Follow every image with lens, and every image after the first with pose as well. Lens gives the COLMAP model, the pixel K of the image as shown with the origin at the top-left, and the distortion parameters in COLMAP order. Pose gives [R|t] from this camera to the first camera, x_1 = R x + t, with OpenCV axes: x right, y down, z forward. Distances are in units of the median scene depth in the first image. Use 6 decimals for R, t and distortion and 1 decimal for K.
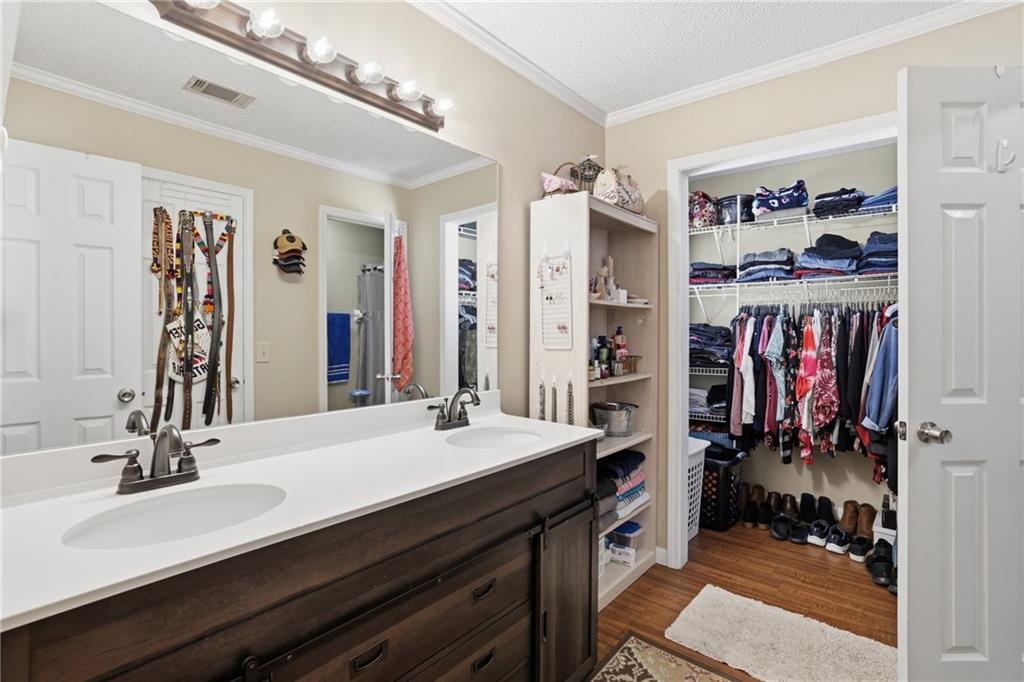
lens RADIAL K [[440.7, 0, 514.8], [0, 440.7, 334.9], [0, 0, 1]] dist [-0.039623, 0.014363]
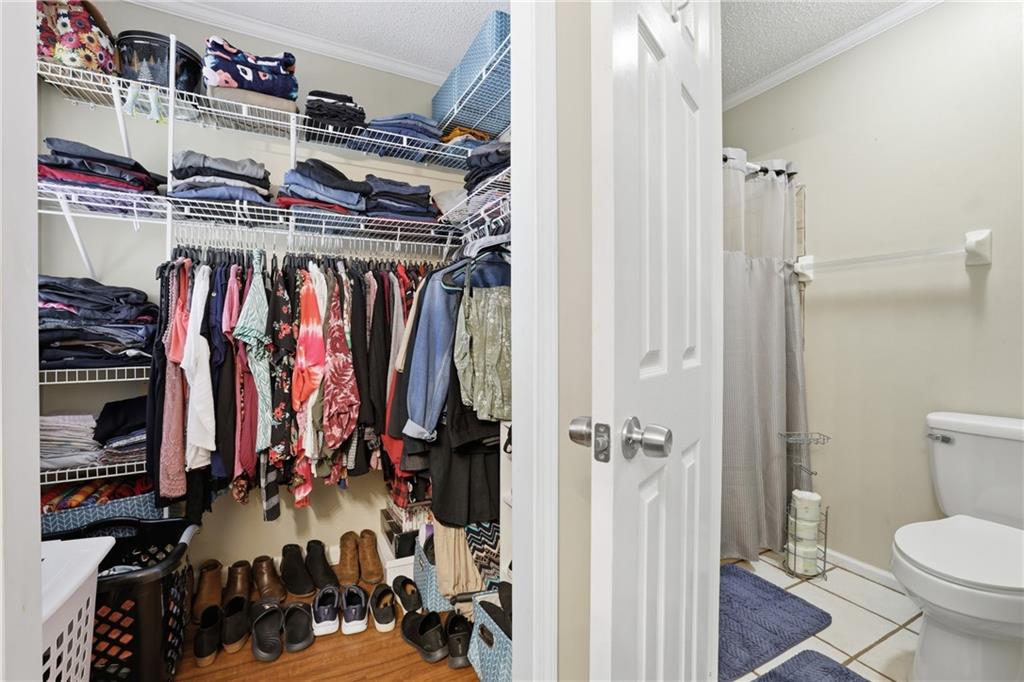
lens RADIAL K [[440.7, 0, 514.8], [0, 440.7, 334.9], [0, 0, 1]] dist [-0.039623, 0.014363]
pose [[0.349412, -0.006568, 0.936946, 0.190468], [-0.000314, 0.999975, 0.007126, 0.042574], [-0.936969, -0.002784, 0.349402, 0.481507]]
